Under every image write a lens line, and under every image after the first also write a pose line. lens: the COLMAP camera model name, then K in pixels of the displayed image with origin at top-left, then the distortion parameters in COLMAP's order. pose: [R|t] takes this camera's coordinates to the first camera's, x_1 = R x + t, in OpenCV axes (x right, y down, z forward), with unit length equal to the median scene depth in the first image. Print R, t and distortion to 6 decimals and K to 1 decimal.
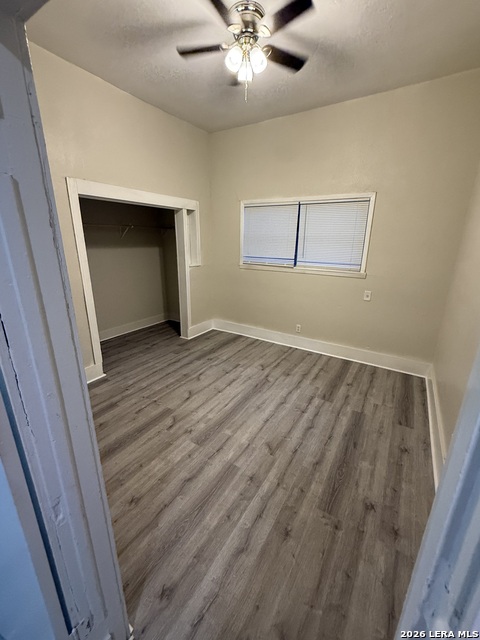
lens RADIAL K [[267.3, 0, 239.5], [0, 267.3, 318.1], [0, 0, 1]] dist [-0.001206, -0.000520]
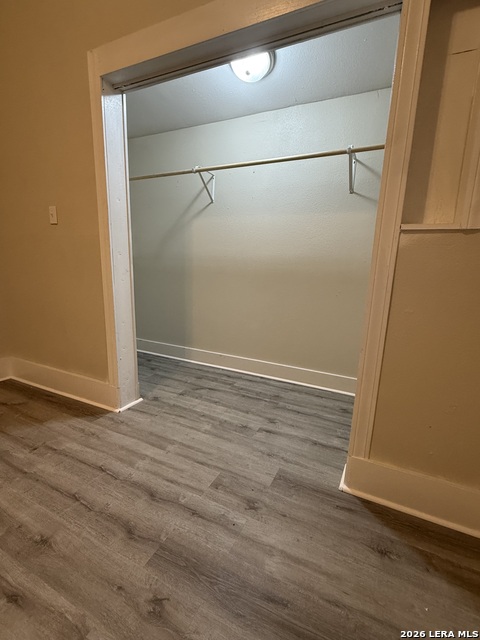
lens RADIAL K [[297.3, 0, 239.8], [0, 297.3, 320.2], [0, 0, 1]] dist [0.000370, 0.000190]
pose [[0.109606, 0.195893, -0.974481, 0.088289], [-0.311662, 0.937721, 0.153449, -0.125323], [0.943850, 0.286889, 0.163832, 0.920632]]
